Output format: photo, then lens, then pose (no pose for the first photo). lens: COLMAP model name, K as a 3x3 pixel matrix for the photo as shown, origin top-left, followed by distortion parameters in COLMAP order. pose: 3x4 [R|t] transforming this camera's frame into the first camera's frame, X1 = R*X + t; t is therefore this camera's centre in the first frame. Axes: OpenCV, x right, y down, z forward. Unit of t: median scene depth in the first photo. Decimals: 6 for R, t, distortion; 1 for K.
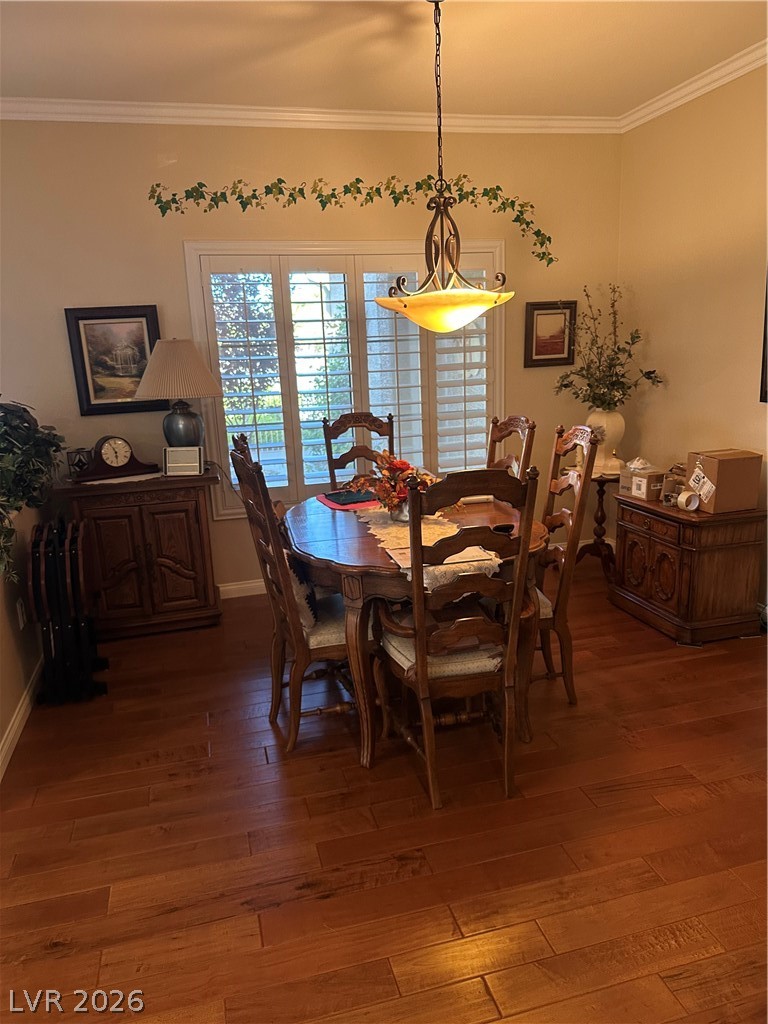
lens RADIAL K [[720.0, 0, 387.7], [0, 720.0, 513.9], [0, 0, 1]] dist [0.094249, -0.144077]
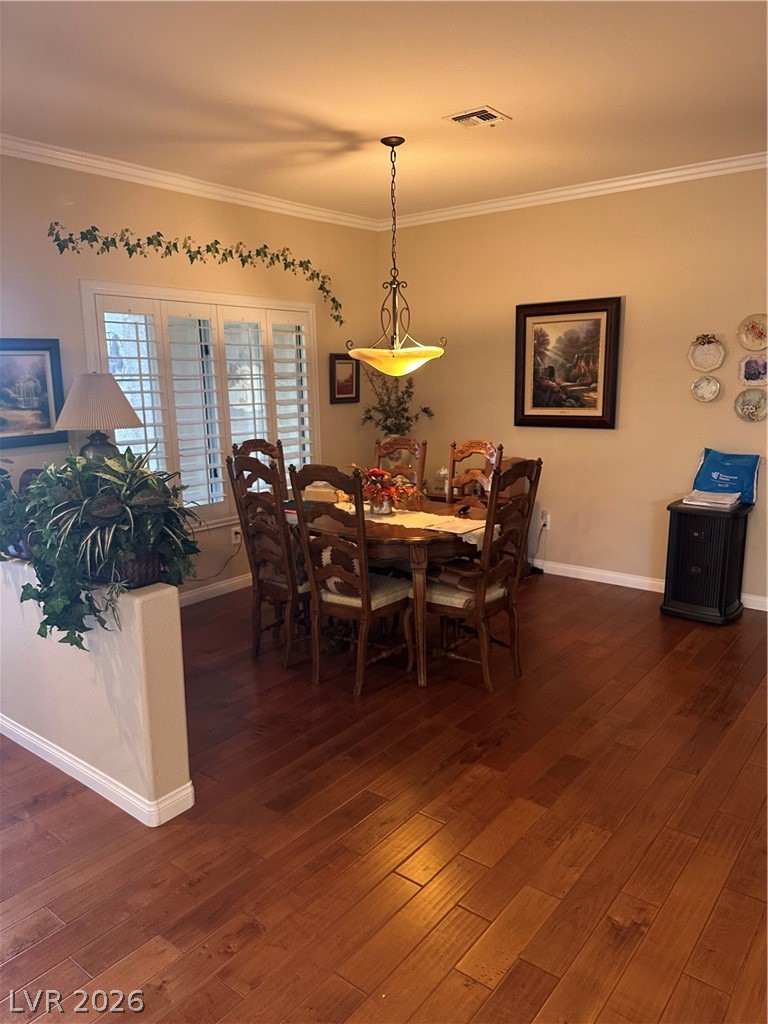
lens RADIAL K [[723.4, 0, 387.0], [0, 723.4, 537.7], [0, 0, 1]] dist [0.104519, -0.146214]
pose [[0.802754, -0.102116, 0.587502, -0.568202], [0.116528, 0.993097, 0.013393, 0.027585], [-0.584814, 0.057709, 0.809112, -0.081056]]
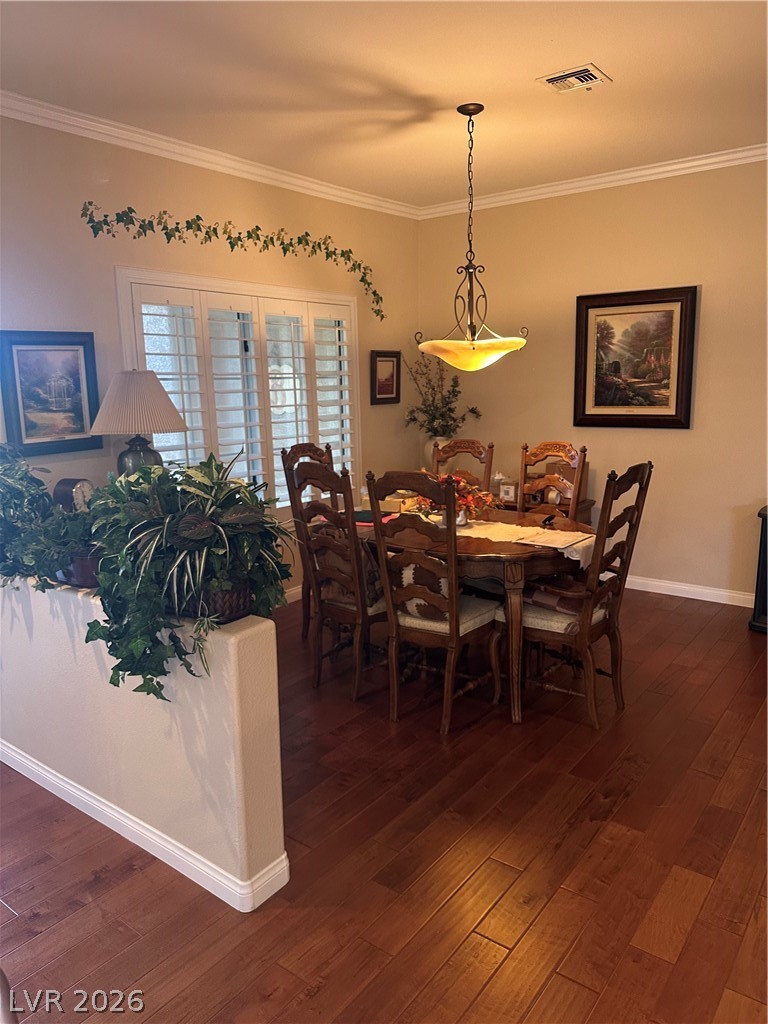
lens RADIAL K [[723.7, 0, 386.9], [0, 723.7, 534.7], [0, 0, 1]] dist [0.085126, -0.107370]
pose [[0.791124, -0.104664, 0.602635, -0.590980], [0.126330, 0.991967, 0.006440, 0.002641], [-0.598468, 0.071036, 0.797991, 0.069292]]
